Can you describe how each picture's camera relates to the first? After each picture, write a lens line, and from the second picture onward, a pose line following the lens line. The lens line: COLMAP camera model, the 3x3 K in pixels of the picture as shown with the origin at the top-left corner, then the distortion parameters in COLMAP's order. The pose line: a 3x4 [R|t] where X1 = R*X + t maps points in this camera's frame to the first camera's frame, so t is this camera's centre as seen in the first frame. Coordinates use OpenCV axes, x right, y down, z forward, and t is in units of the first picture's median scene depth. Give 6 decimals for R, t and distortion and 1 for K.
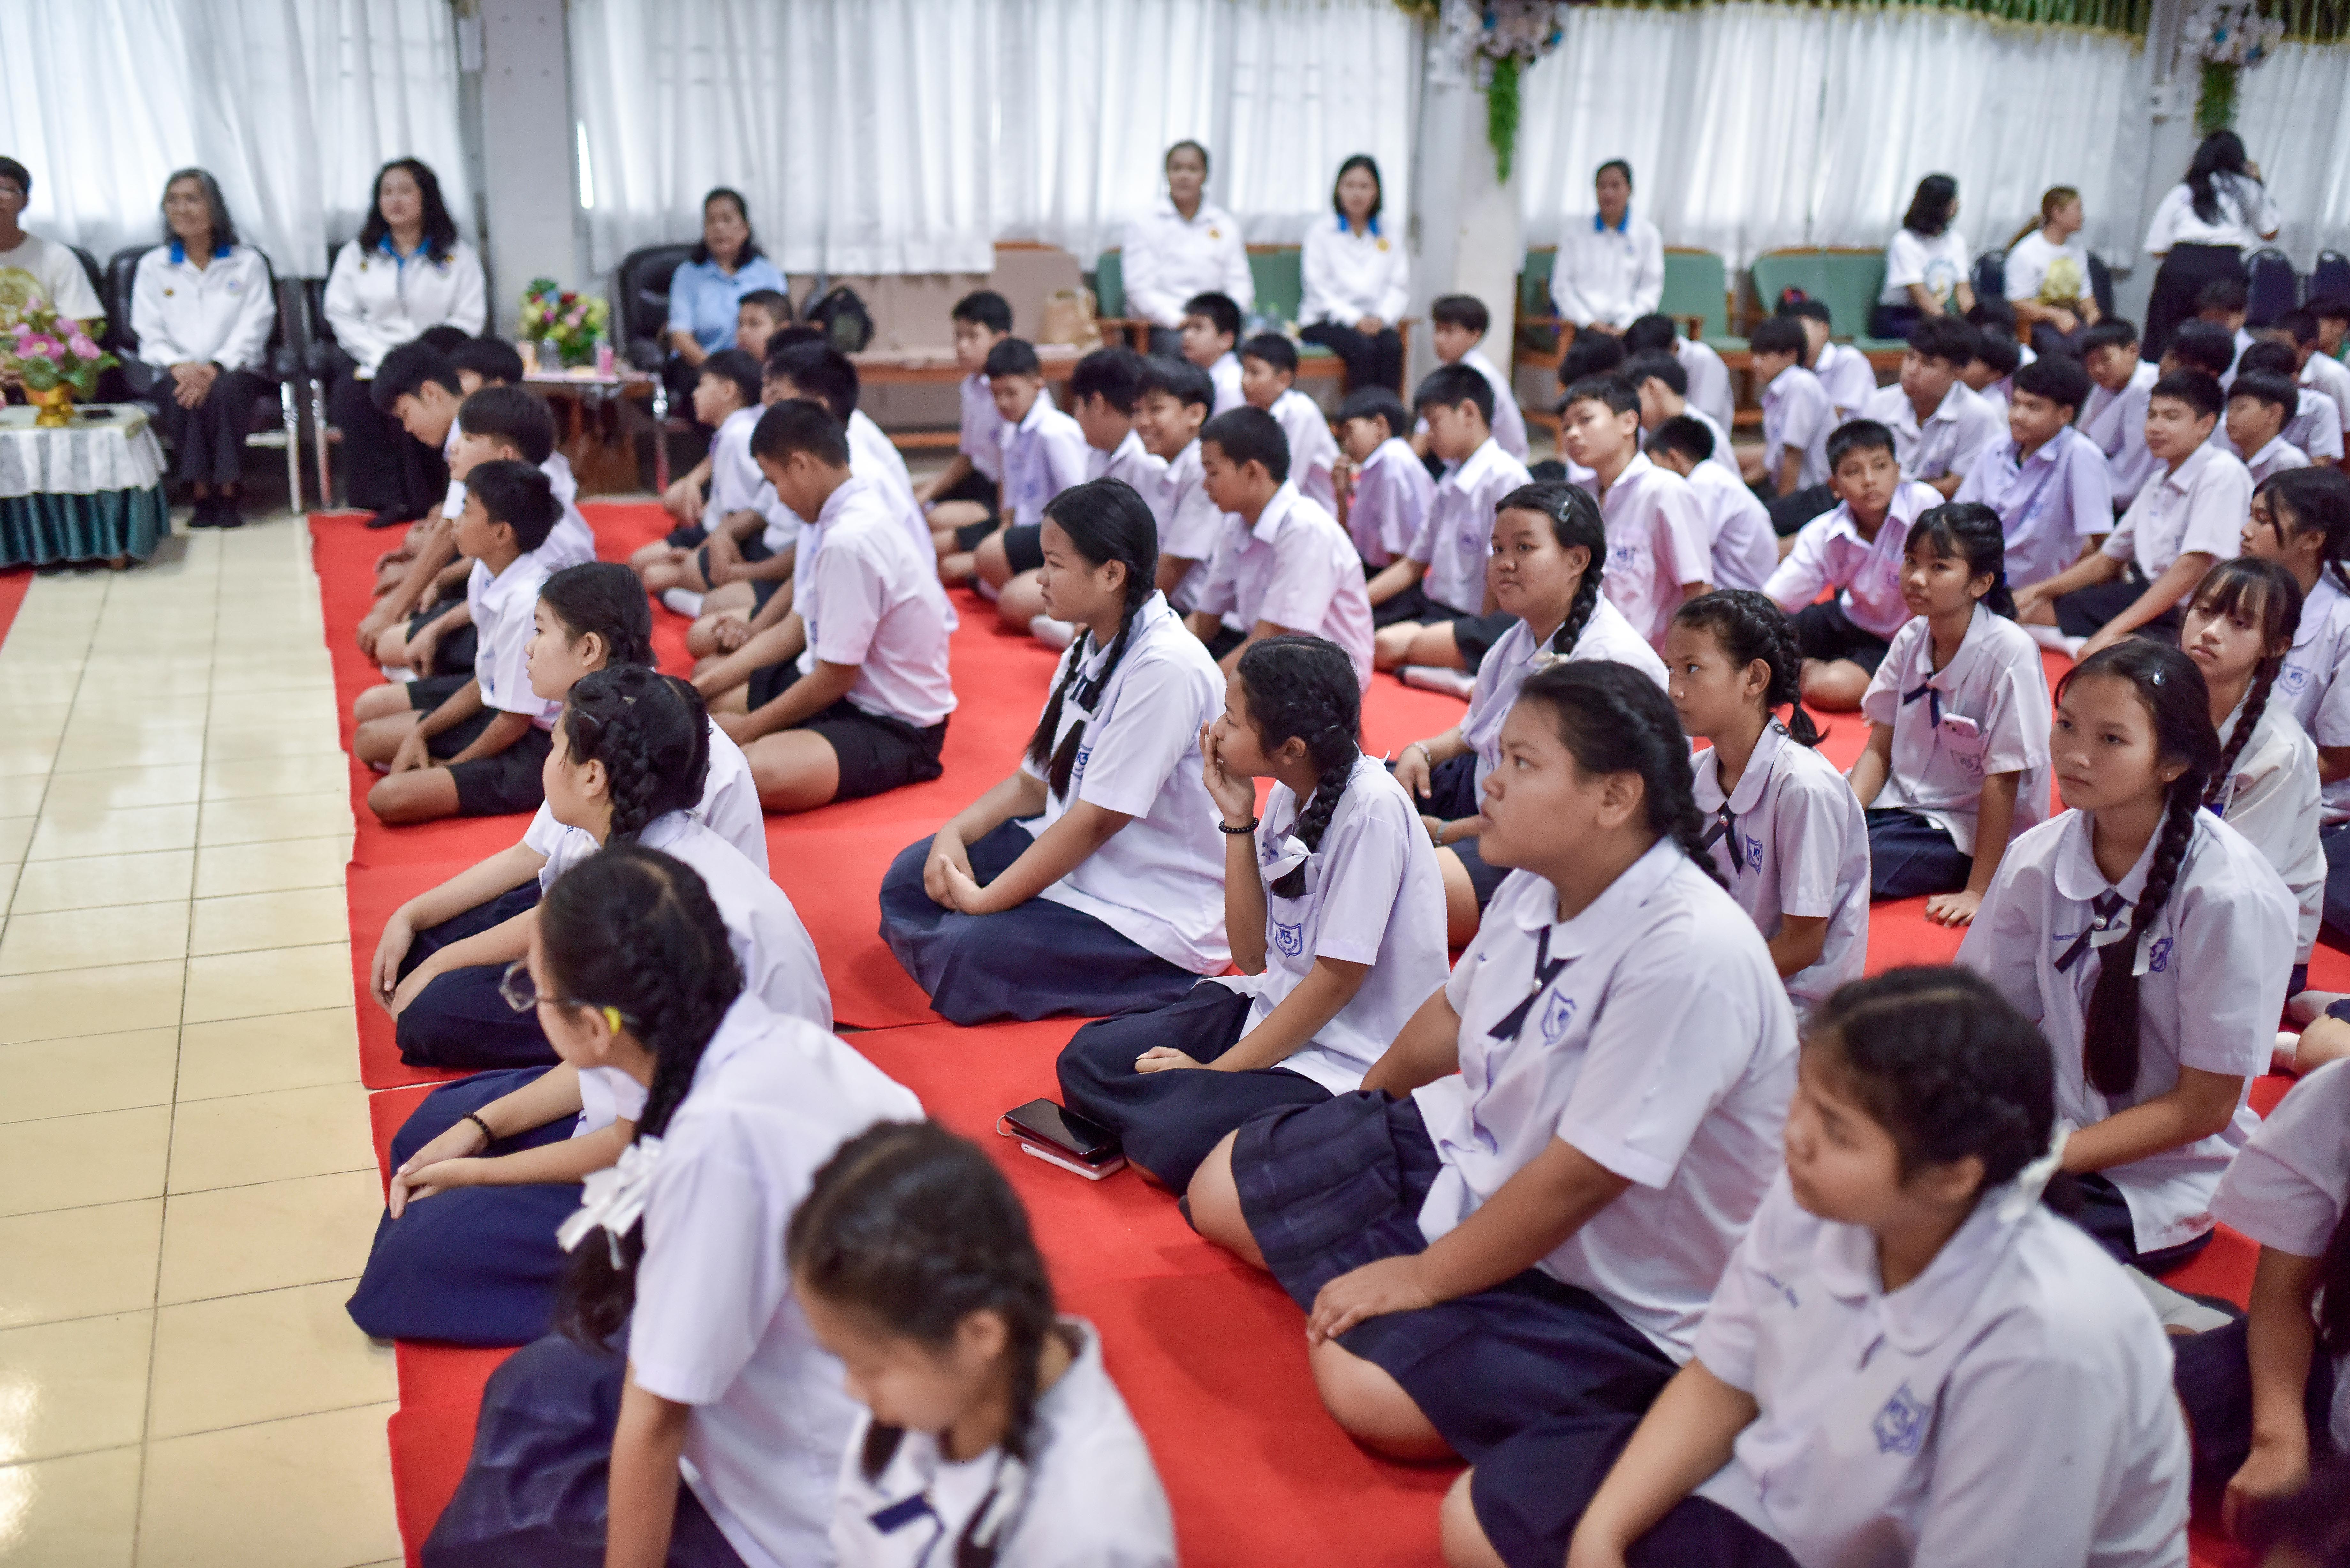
lens RADIAL K [[2230.3, 0, 1247.1], [0, 2230.3, 779.8], [0, 0, 1]] dist [-0.026629, 0.000000]
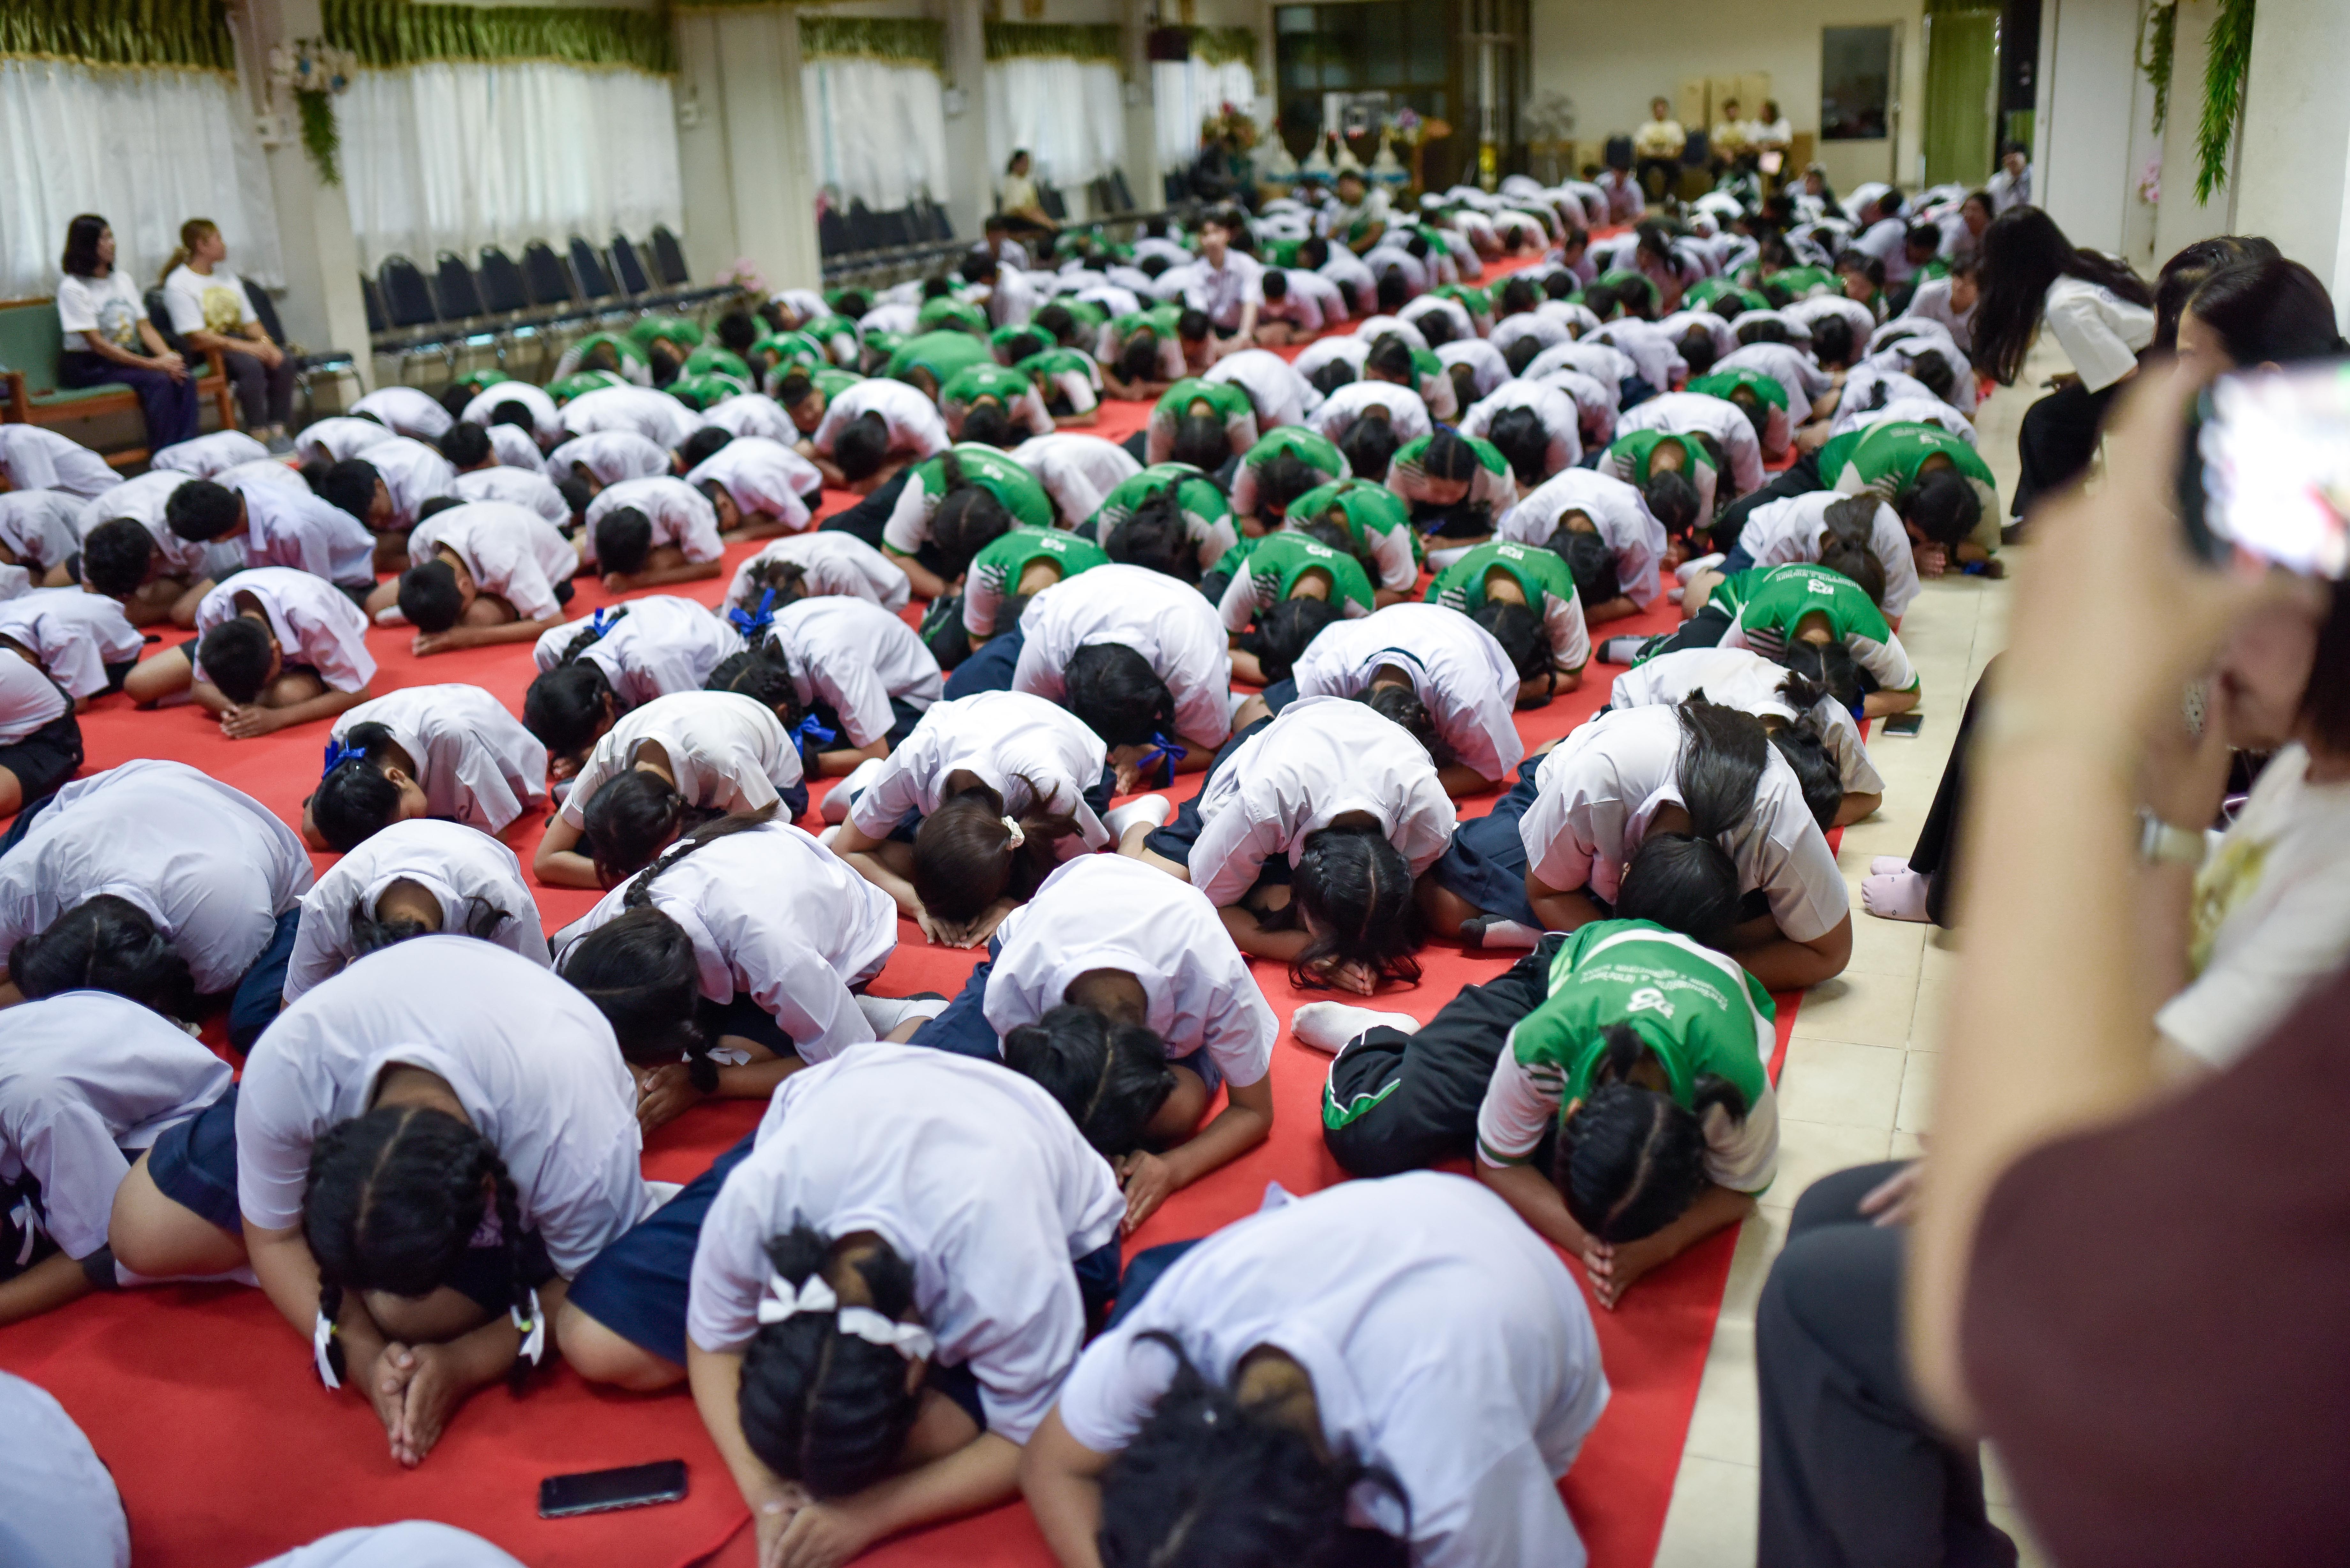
lens RADIAL K [[2230.3, 0, 1168.3], [0, 2230.3, 795.9], [0, 0, 1]] dist [-0.026629, 0.000000]
pose [[0.687373, -0.261373, 0.677645, -0.096430], [0.265062, 0.958927, 0.100999, 0.007513], [-0.676211, 0.110194, 0.728420, -0.033481]]
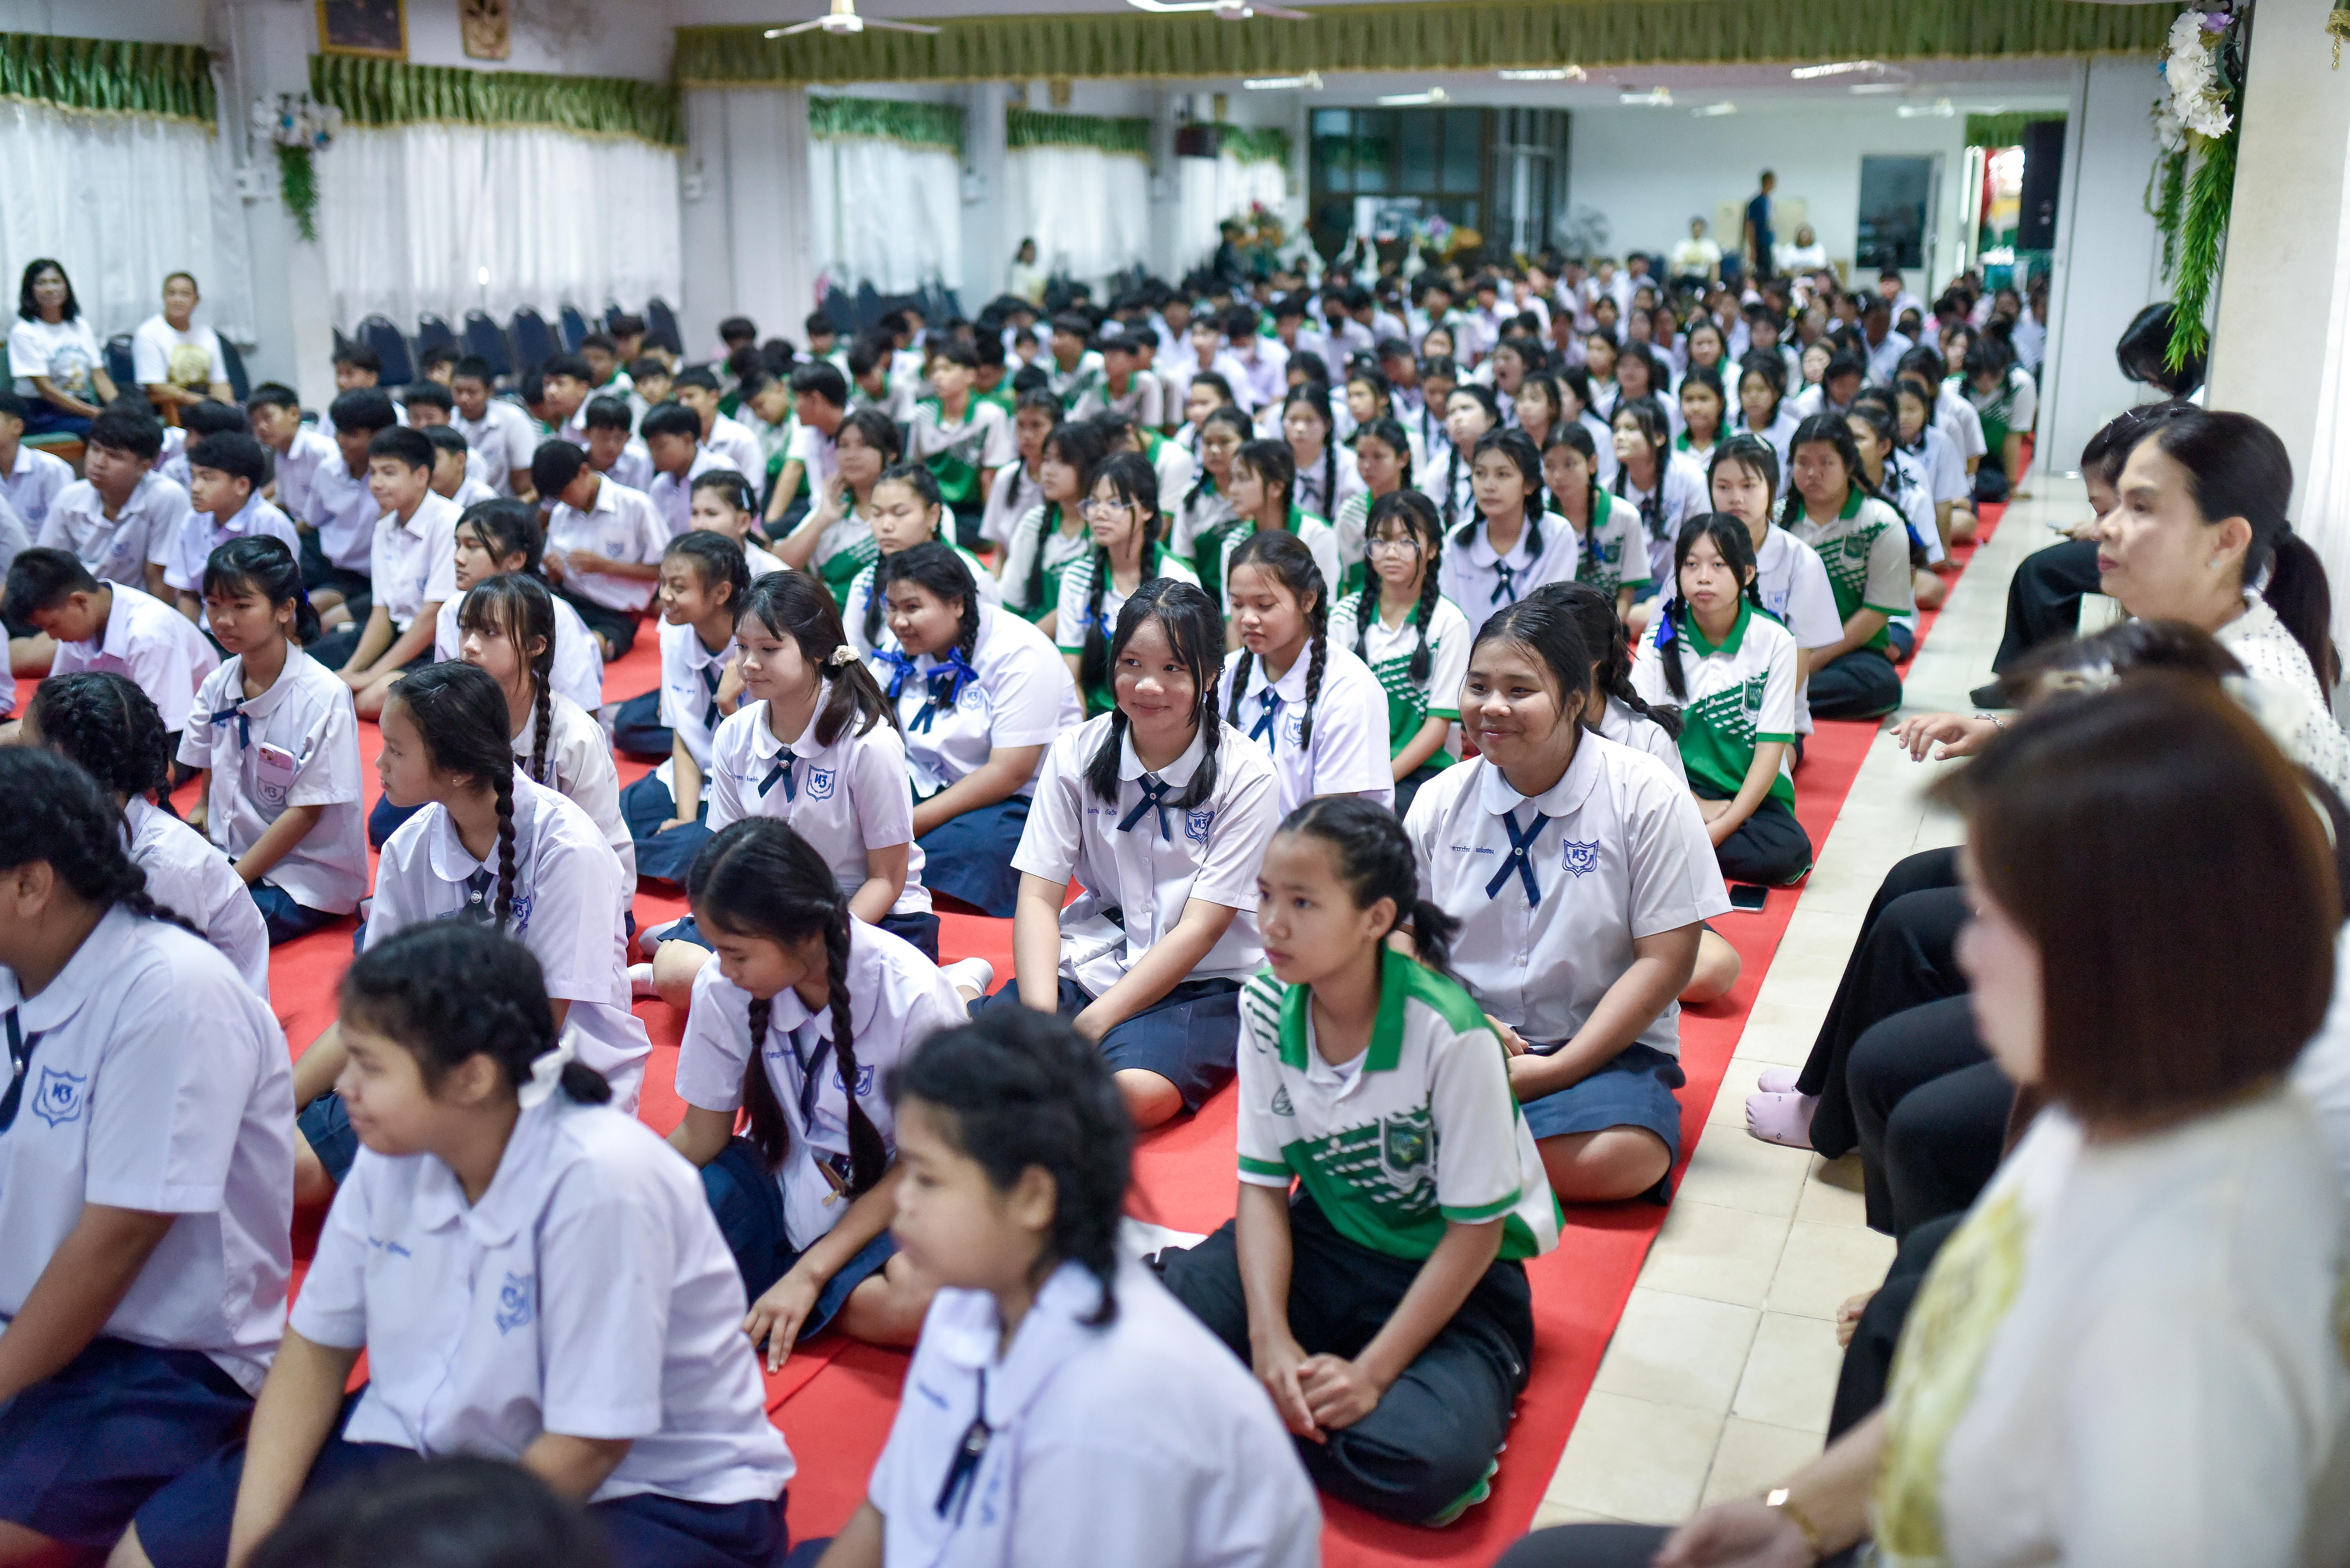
lens RADIAL K [[2230.3, 0, 1173.9], [0, 2230.3, 791.4], [0, 0, 1]] dist [-0.026629, 0.000000]
pose [[0.705954, -0.197504, 0.680163, -0.046952], [0.215739, 0.974661, 0.059100, 0.006165], [-0.674600, 0.105016, 0.730675, -0.030785]]
